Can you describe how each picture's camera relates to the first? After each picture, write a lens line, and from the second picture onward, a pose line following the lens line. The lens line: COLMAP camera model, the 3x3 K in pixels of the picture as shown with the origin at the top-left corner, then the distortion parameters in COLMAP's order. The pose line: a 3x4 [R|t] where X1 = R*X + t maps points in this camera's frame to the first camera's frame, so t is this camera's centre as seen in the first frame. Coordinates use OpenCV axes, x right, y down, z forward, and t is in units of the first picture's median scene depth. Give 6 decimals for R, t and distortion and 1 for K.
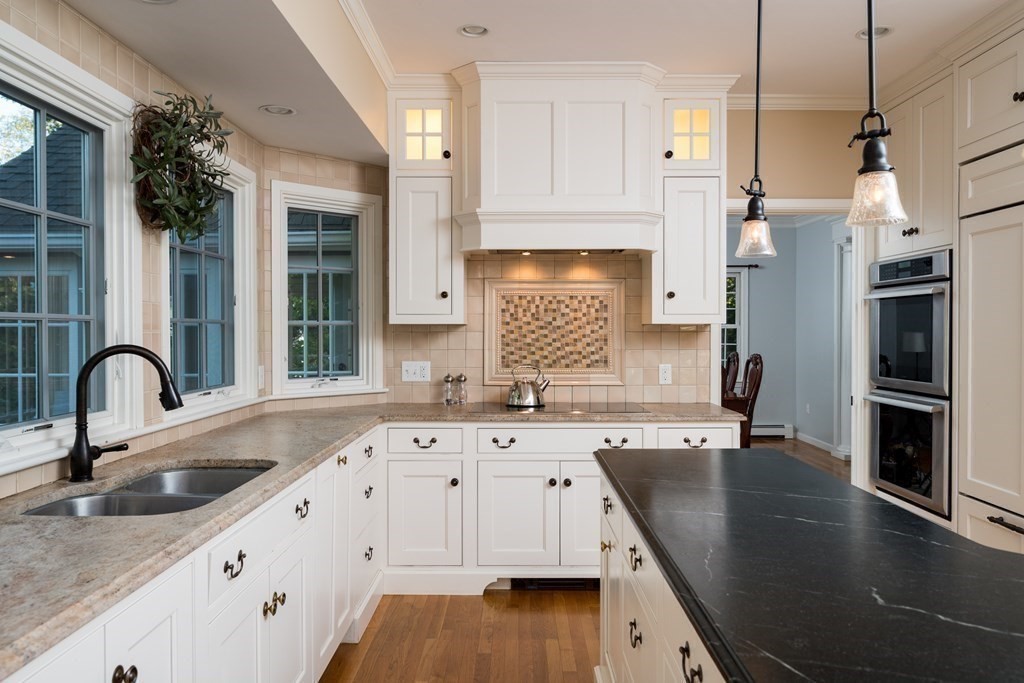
lens RADIAL K [[746.6, 0, 516.6], [0, 746.6, 336.7], [0, 0, 1]] dist [-0.004023, 0.008013]
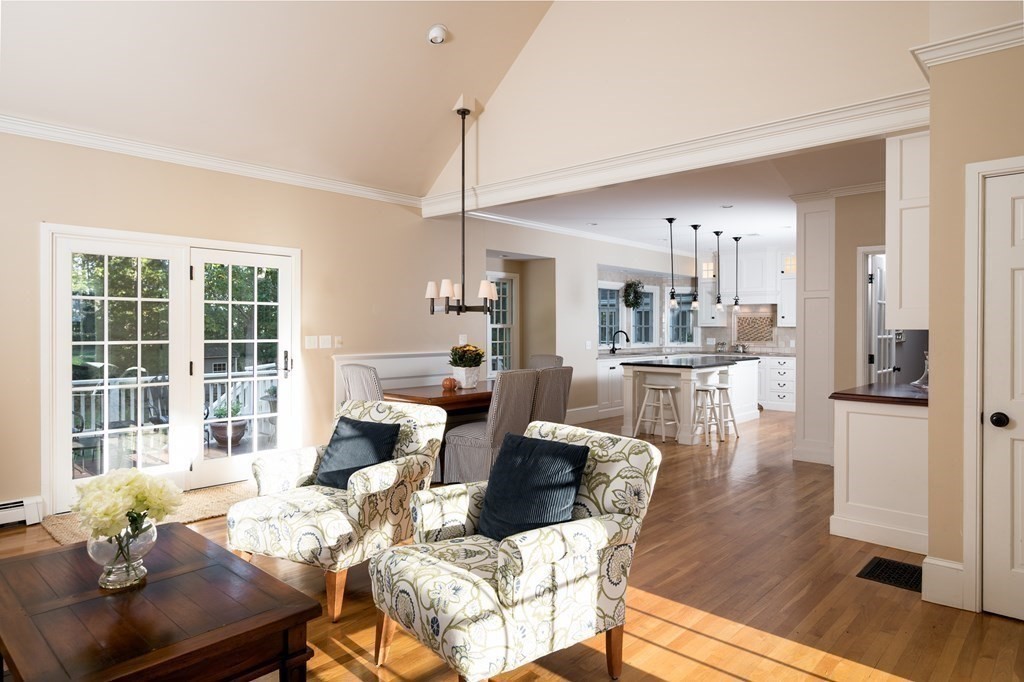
lens RADIAL K [[620.7, 0, 508.1], [0, 620.7, 332.5], [0, 0, 1]] dist [0.006741, 0.000259]
pose [[0.723528, 0.008672, -0.690240, 1.093003], [-0.006912, 0.999962, 0.005317, 0.001634], [0.690260, 0.000924, 0.723561, -1.554672]]
